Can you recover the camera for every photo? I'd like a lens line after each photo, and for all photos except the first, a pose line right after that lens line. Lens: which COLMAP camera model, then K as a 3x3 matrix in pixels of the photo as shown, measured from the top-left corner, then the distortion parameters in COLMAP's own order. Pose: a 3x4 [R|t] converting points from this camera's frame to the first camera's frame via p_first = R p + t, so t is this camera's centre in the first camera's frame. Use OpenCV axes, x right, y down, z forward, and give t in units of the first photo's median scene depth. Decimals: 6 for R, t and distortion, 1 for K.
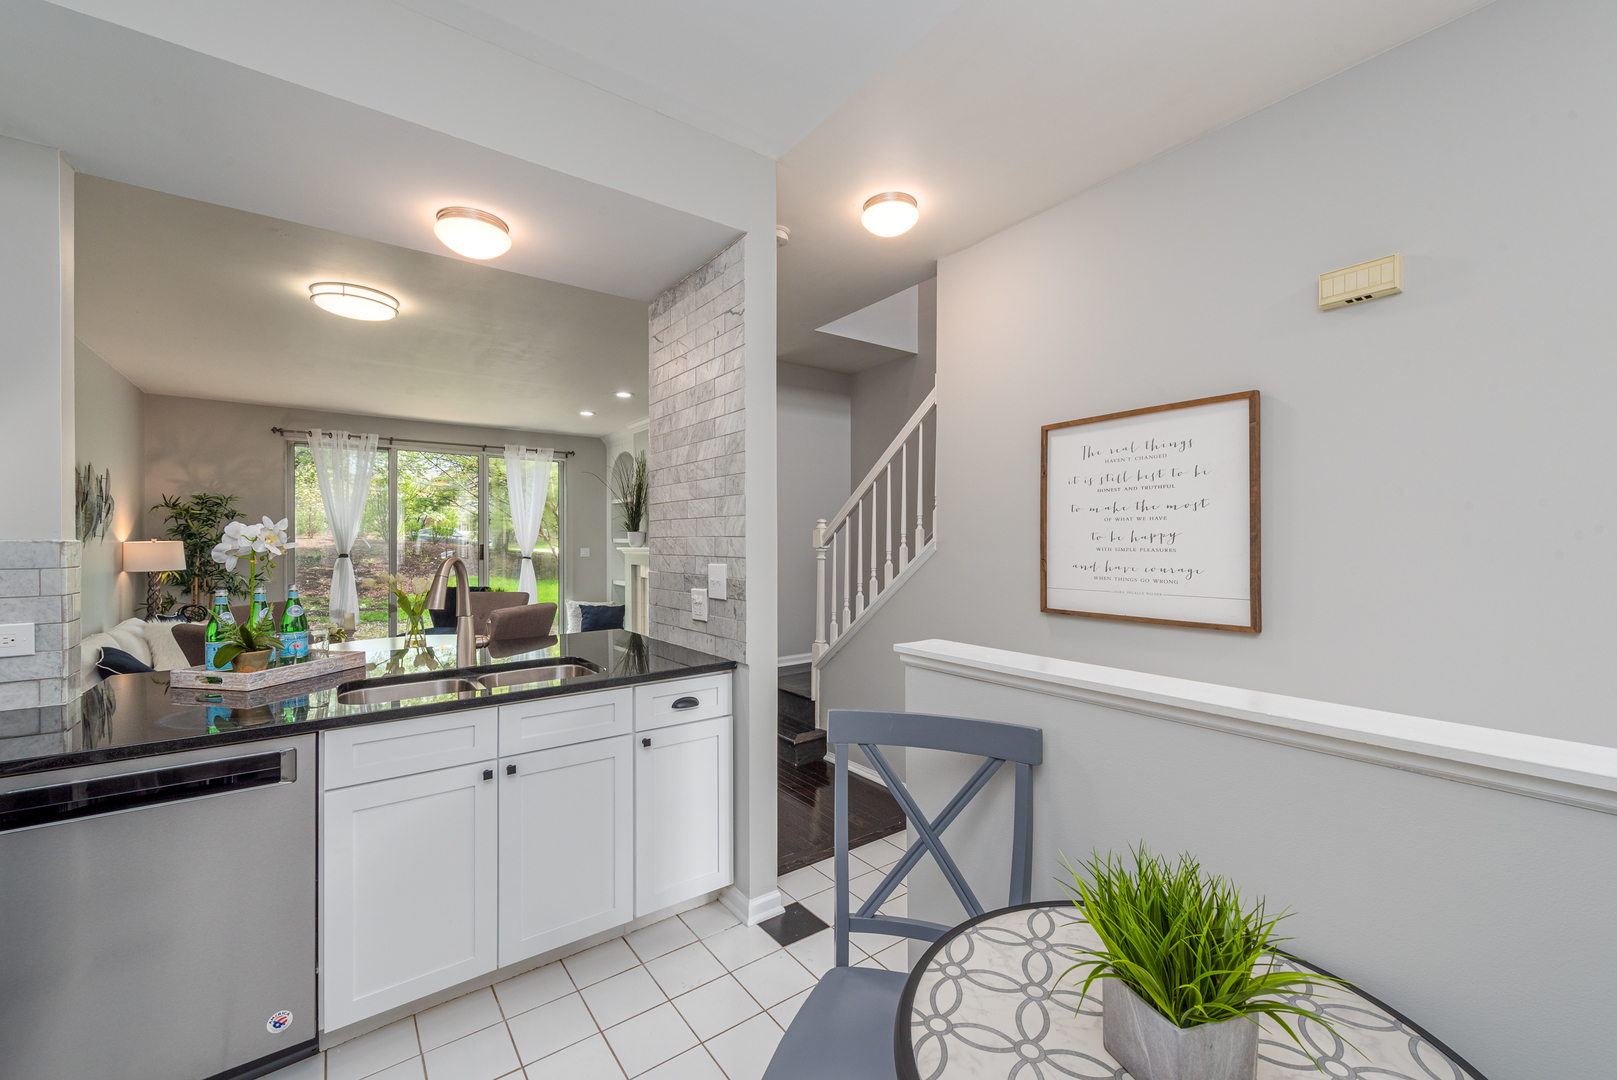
lens RADIAL K [[635.7, 0, 808.5], [0, 635.7, 540.0], [0, 0, 1]] dist [0.001358, -0.000038]
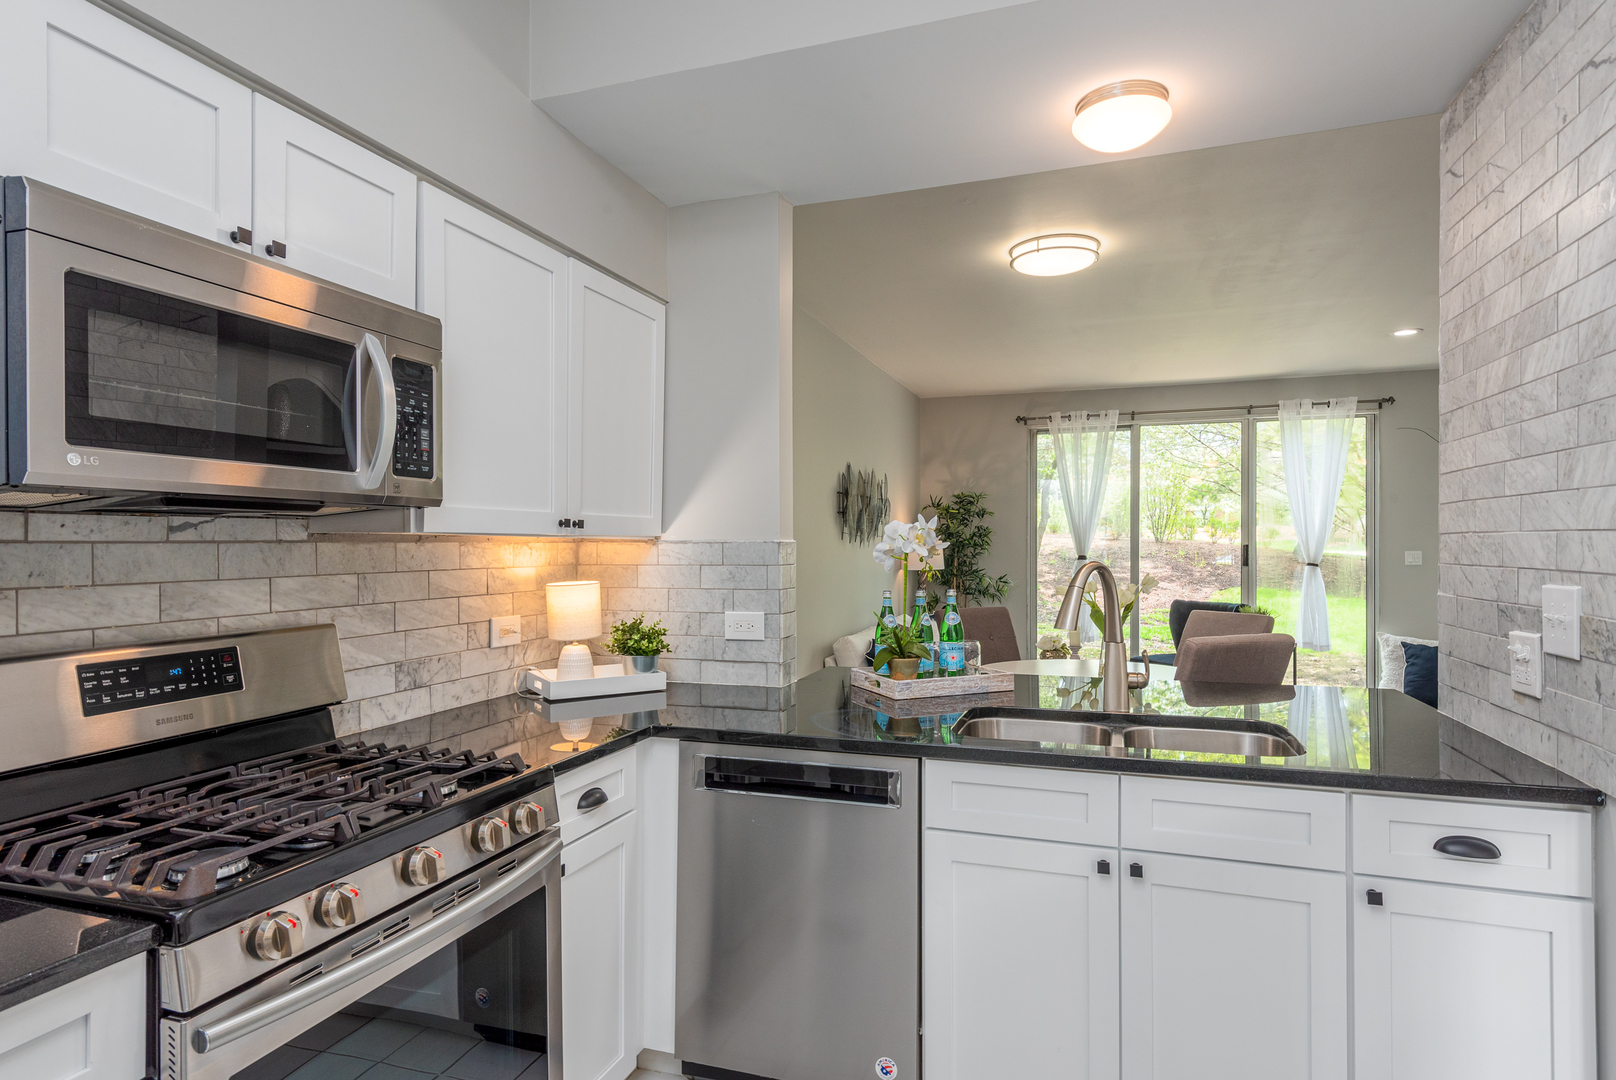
lens RADIAL K [[873.8, 0, 808.0], [0, 873.8, 540.0], [0, 0, 1]] dist [0.023755, -0.011388]
pose [[0.566764, -0.002347, -0.823877, 0.085070], [0.003668, 0.999993, -0.000325, 0.000294], [0.823872, -0.002838, 0.566769, 0.117185]]
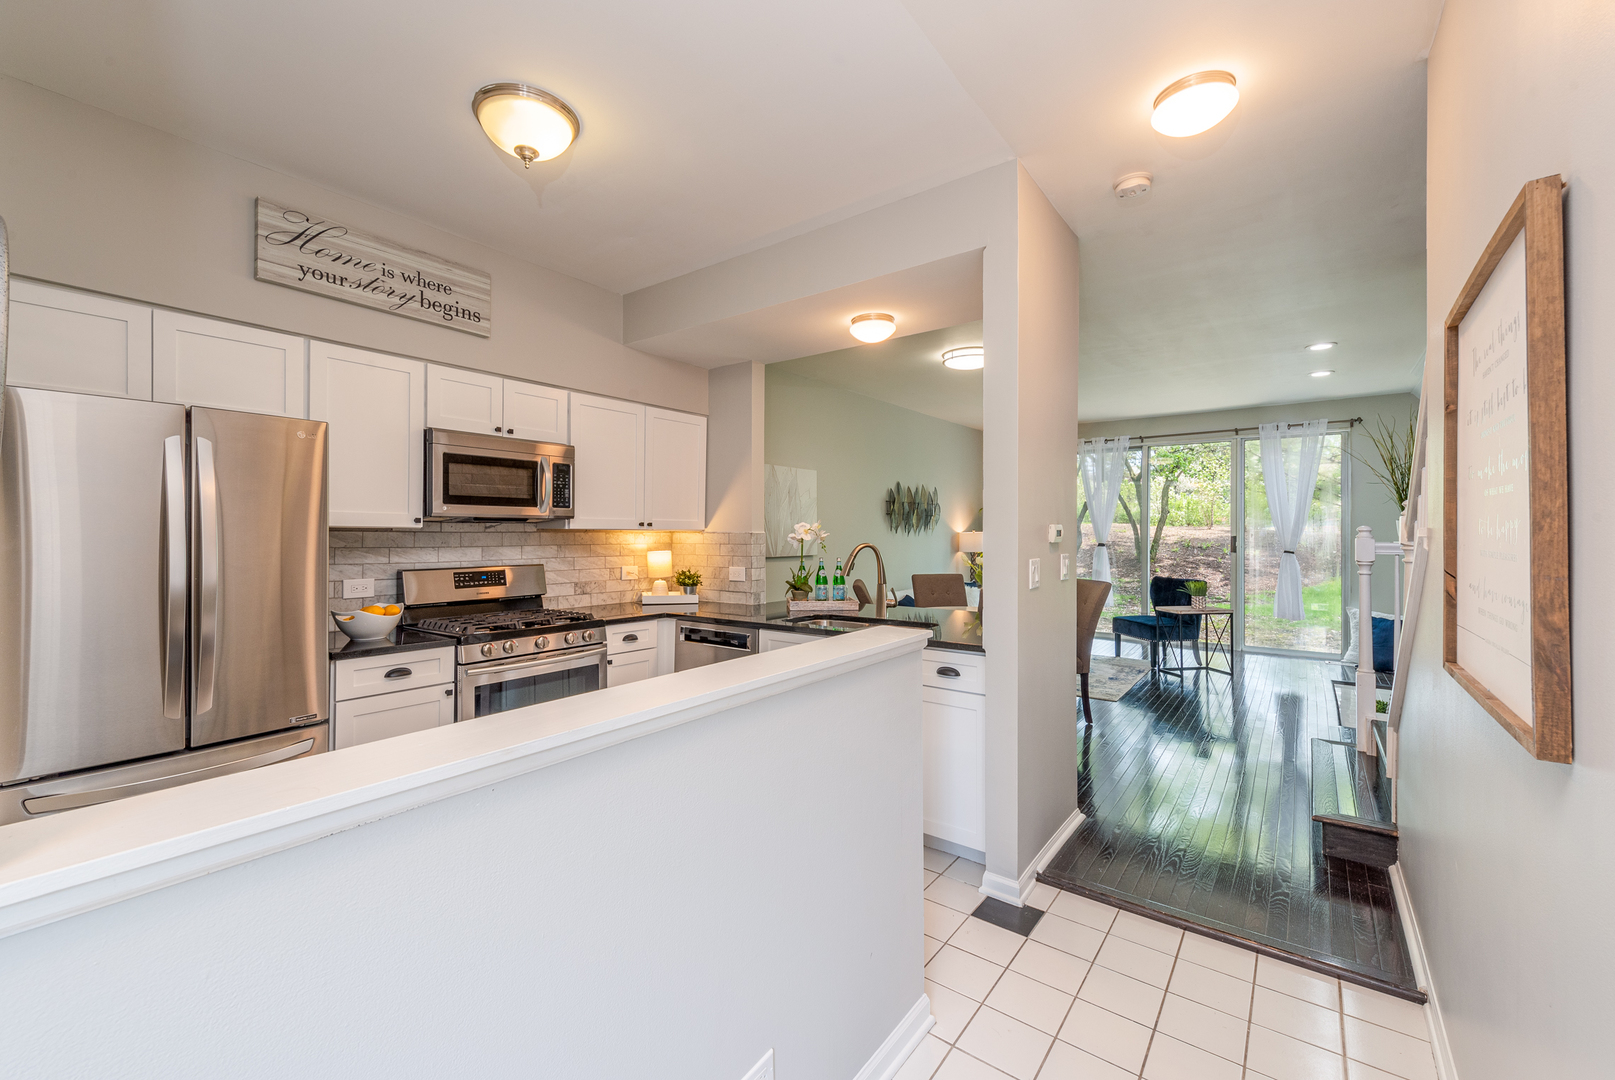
lens RADIAL K [[621.3, 0, 751.5], [0, 621.3, 532.0], [0, 0, 1]] dist [0.017151, 0.000000]
pose [[0.263318, 0.001830, -0.964707, 0.684468], [-0.000038, 0.999998, 0.001887, -0.003173], [0.964709, -0.000461, 0.263317, 0.292636]]
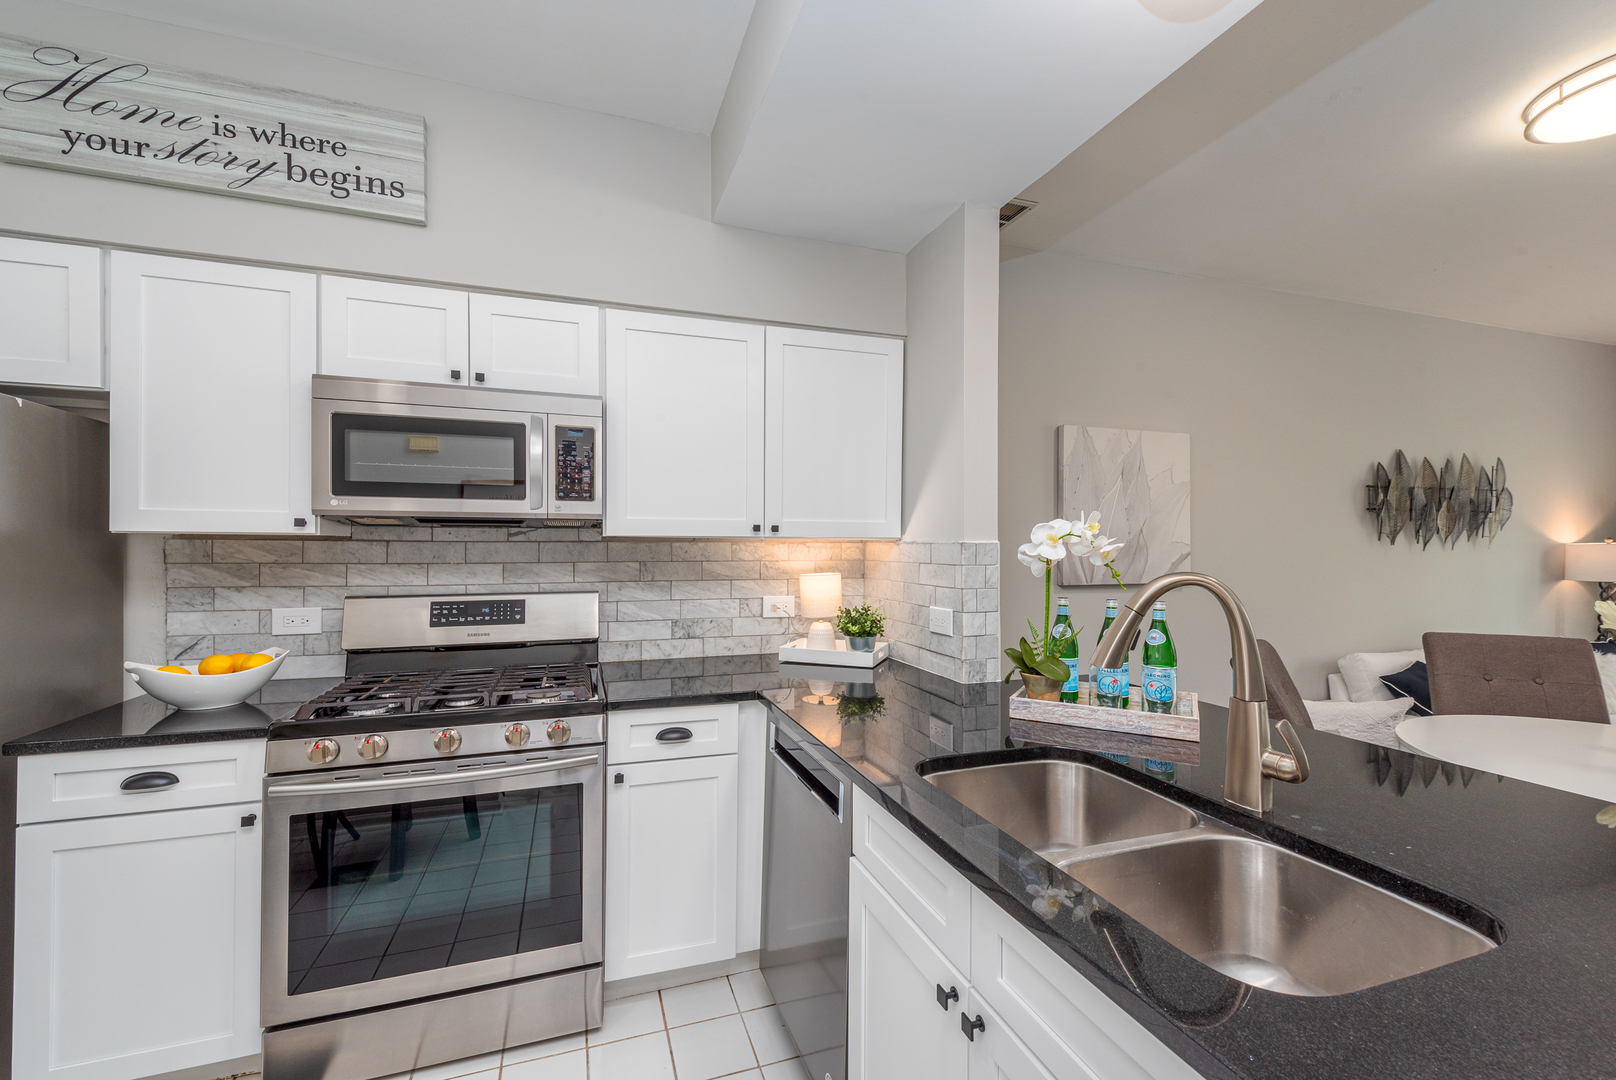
lens RADIAL K [[626.0, 0, 773.1], [0, 626.0, 545.9], [0, 0, 1]] dist [0.012511, -0.003325]
pose [[-0.296757, 0.006612, -0.954930, 0.007585], [0.000815, 0.999977, 0.006671, 0.000168], [0.954953, 0.001202, -0.296756, 0.715677]]
